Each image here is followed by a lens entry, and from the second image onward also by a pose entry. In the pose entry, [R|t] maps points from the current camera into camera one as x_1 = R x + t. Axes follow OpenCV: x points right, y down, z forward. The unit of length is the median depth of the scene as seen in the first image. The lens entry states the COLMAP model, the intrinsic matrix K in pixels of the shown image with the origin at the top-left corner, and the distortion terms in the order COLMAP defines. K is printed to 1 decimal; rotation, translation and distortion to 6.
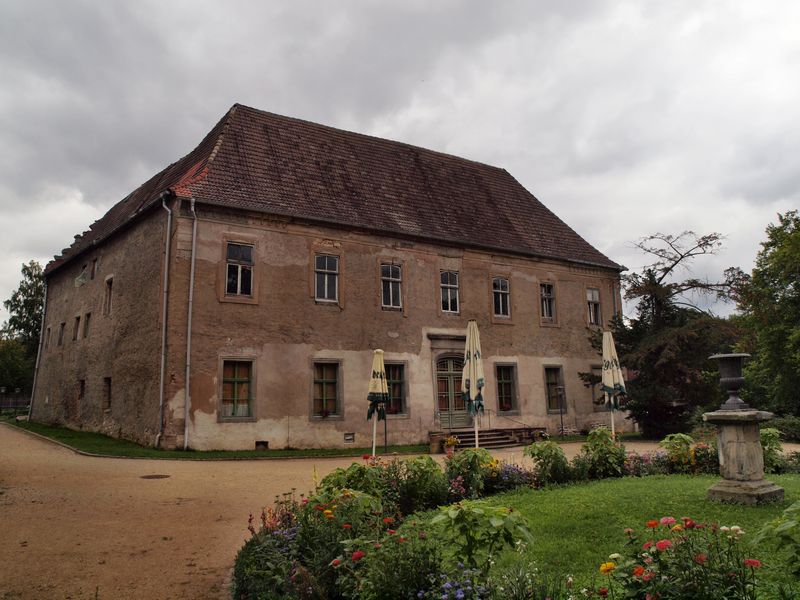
lens RADIAL K [[566.0, 0, 400.0], [0, 566.0, 300.0], [0, 0, 1]] dist [-0.132811, 0.112119]
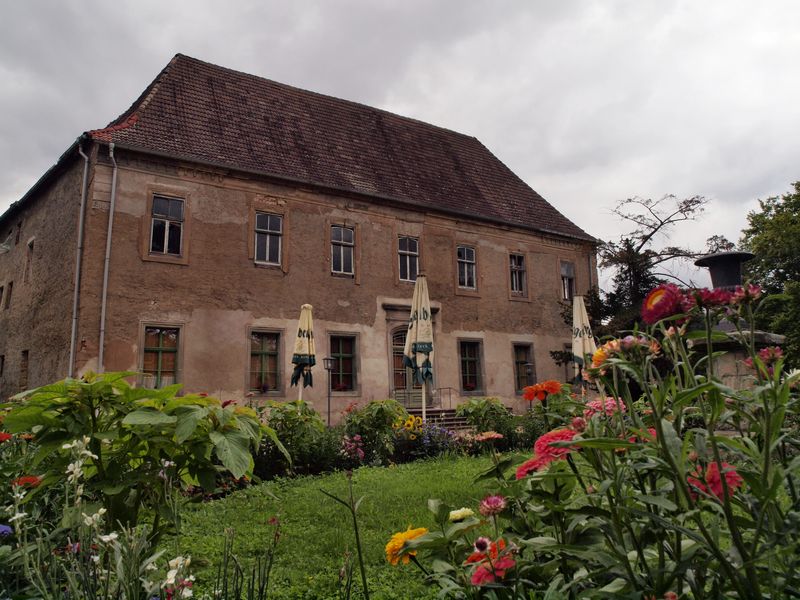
lens RADIAL K [[566.0, 0, 400.0], [0, 566.0, 300.0], [0, 0, 1]] dist [-0.132811, 0.112119]
pose [[0.999566, 0.006153, 0.028821, 0.054476], [-0.006346, 0.999958, 0.006604, 0.051523], [-0.028780, -0.006784, 0.999563, 0.100600]]
